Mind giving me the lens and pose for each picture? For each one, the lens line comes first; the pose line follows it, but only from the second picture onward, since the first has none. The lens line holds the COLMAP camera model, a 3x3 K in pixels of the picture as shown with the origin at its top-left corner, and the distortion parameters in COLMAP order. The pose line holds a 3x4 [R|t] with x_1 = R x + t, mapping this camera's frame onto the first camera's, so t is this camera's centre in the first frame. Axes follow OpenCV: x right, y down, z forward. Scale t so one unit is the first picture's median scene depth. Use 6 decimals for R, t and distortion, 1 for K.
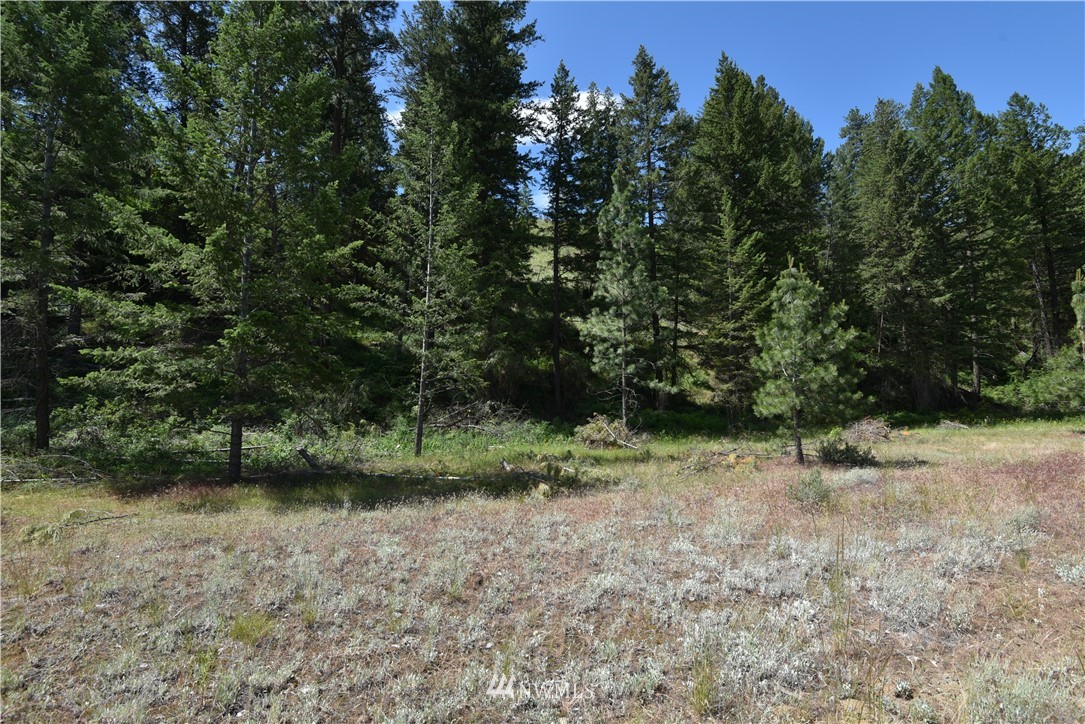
lens RADIAL K [[494.4, 0, 546.2], [0, 494.4, 361.4], [0, 0, 1]] dist [-0.022907, -0.000924]
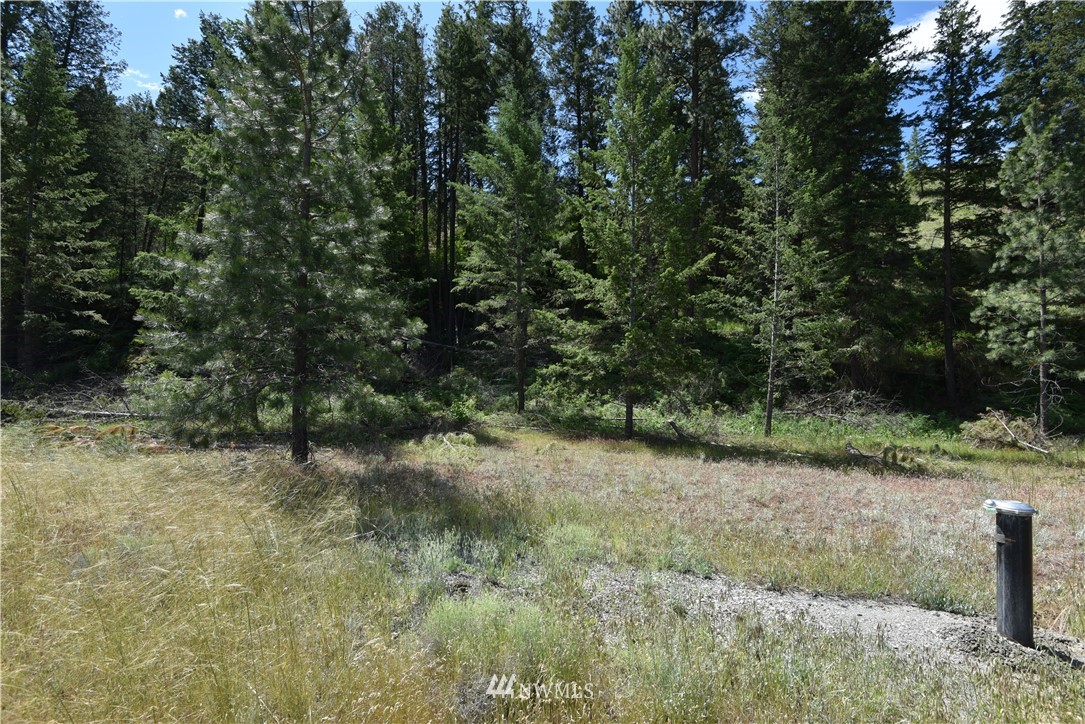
lens RADIAL K [[498.1, 0, 536.5], [0, 498.1, 360.3], [0, 0, 1]] dist [-0.014524, -0.000115]
pose [[0.750354, -0.005737, -0.661011, 0.071711], [0.022185, 0.999618, 0.016508, -0.009174], [0.660663, -0.027052, 0.750195, -0.149621]]
